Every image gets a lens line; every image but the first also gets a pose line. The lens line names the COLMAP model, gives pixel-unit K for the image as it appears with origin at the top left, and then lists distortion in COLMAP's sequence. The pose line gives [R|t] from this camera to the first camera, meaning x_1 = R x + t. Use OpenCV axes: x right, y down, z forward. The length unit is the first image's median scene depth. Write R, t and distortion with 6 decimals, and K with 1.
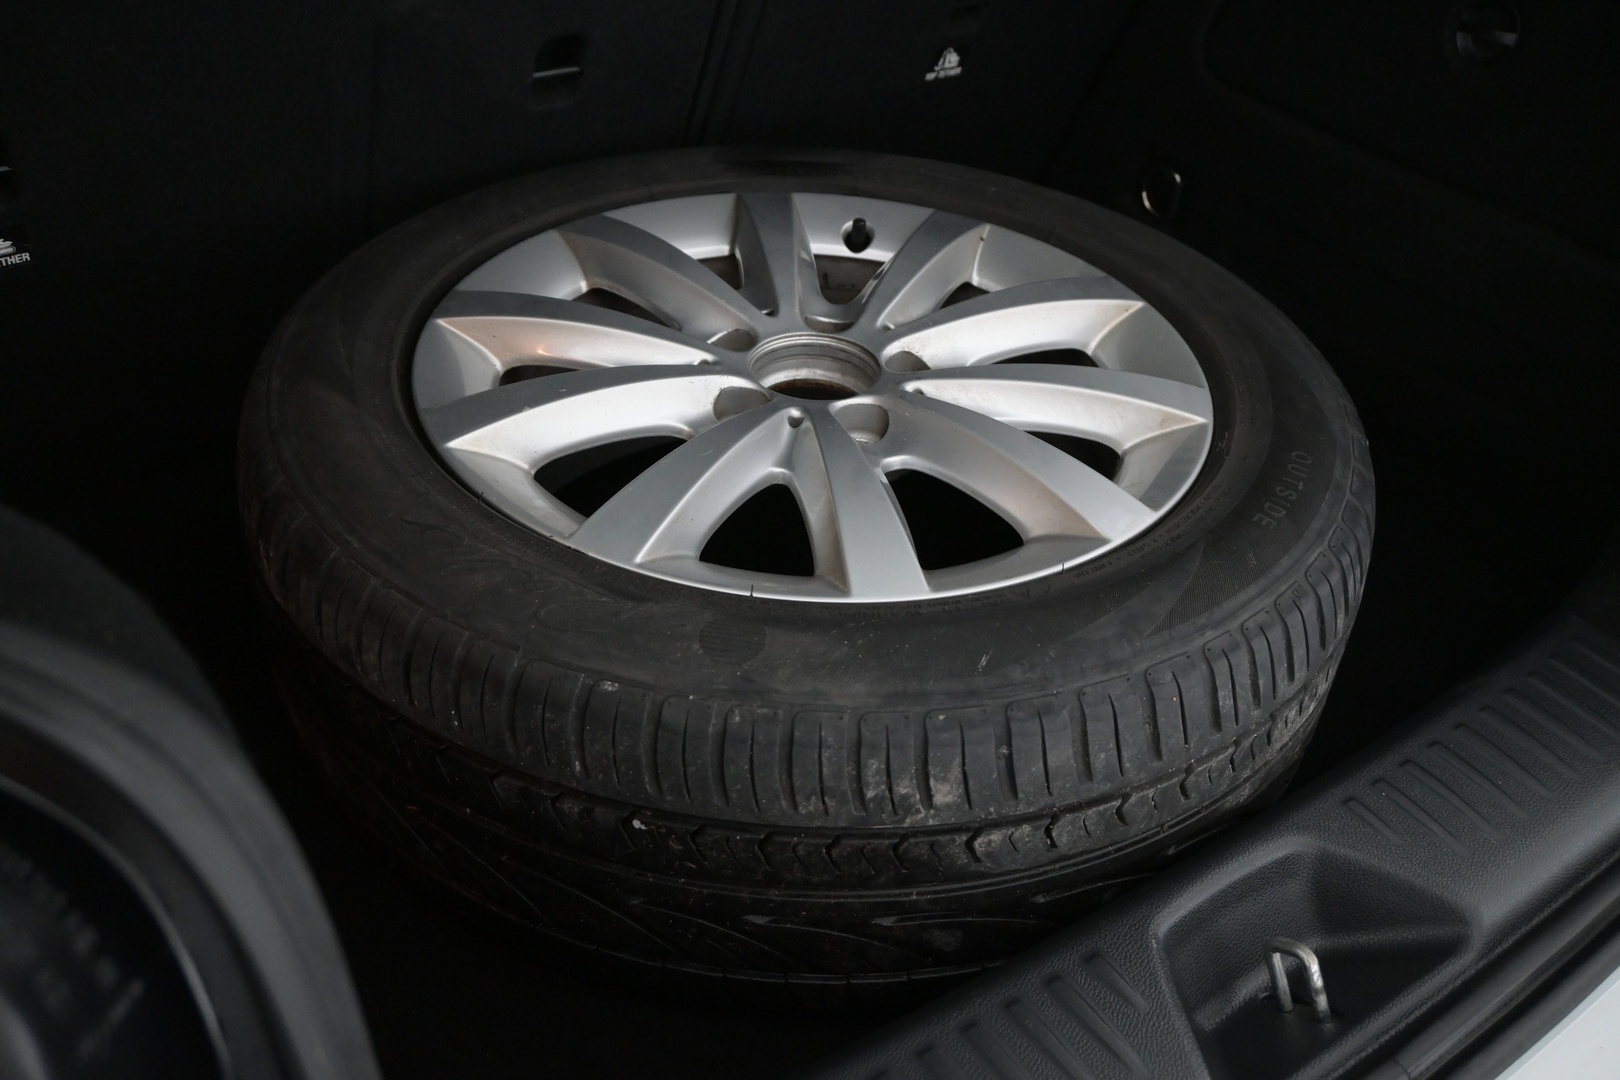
lens RADIAL K [[1501.1, 0, 809.1], [0, 1501.1, 539.1], [0, 0, 1]] dist [-0.006309, 0.000000]
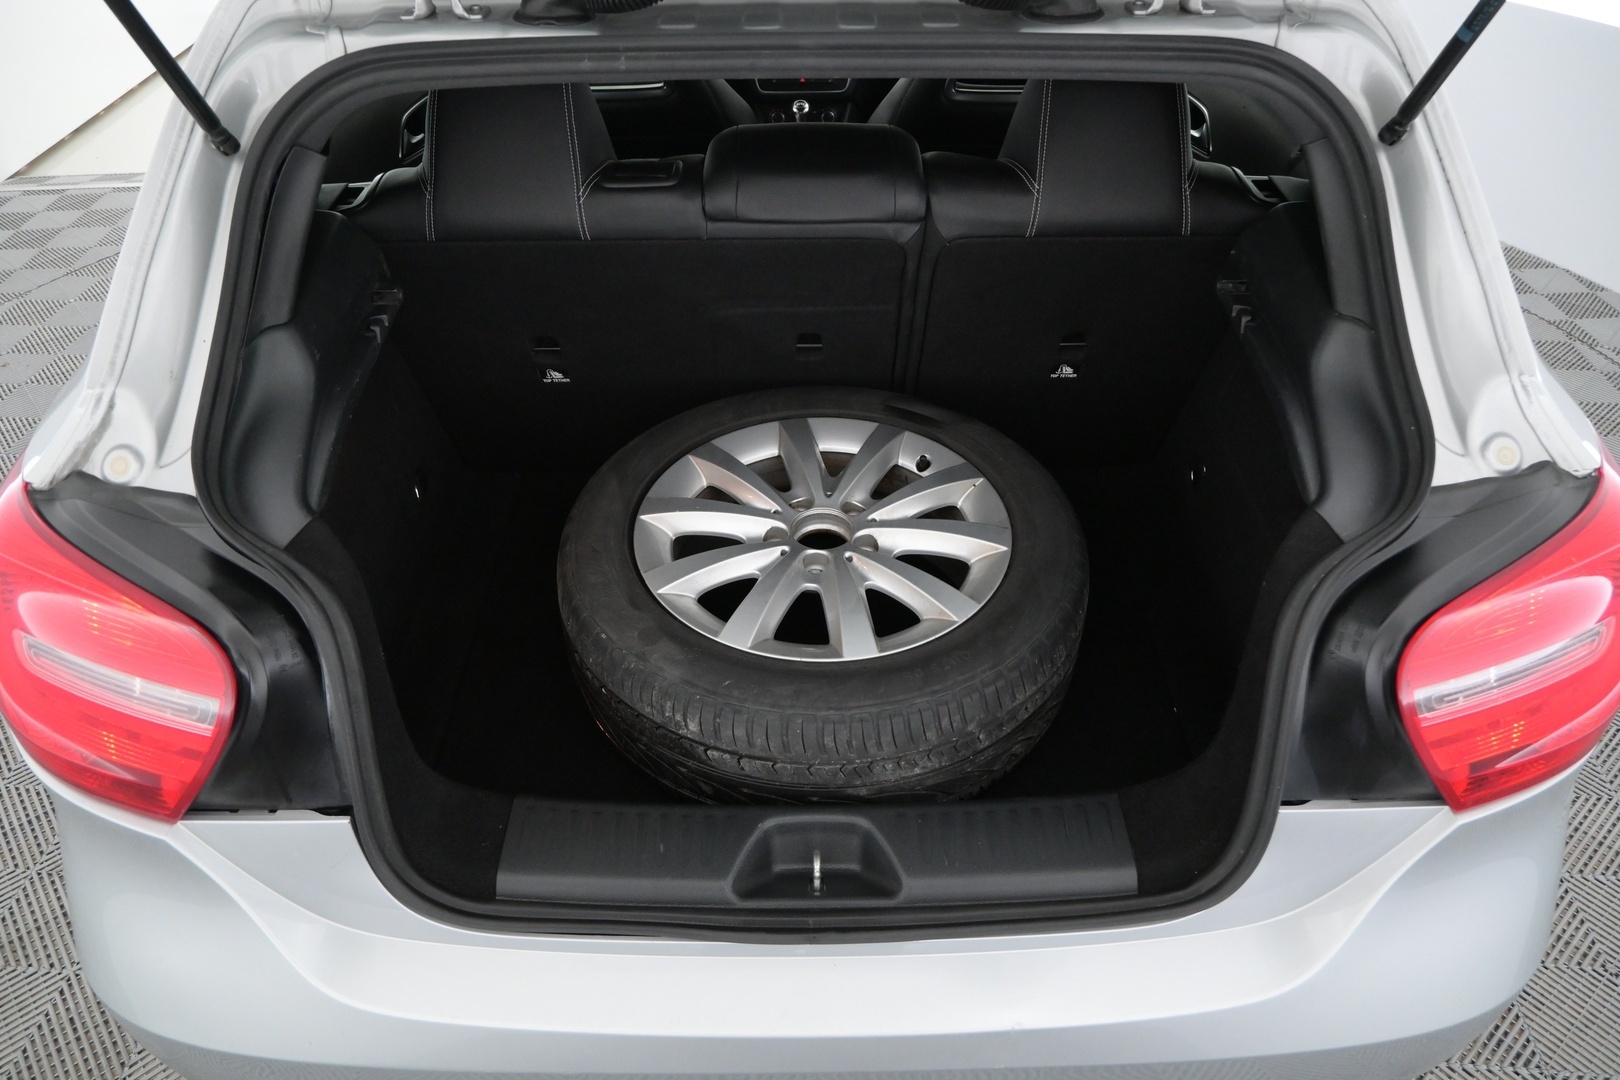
lens RADIAL K [[1121.9, 0, 809.6], [0, 1121.9, 539.4], [0, 0, 1]] dist [-0.000973, 0.000812]
pose [[0.818938, 0.322209, -0.474891, 0.896813], [-0.296632, 0.946054, 0.130354, -0.365092], [0.491273, 0.034116, 0.870337, -0.447203]]
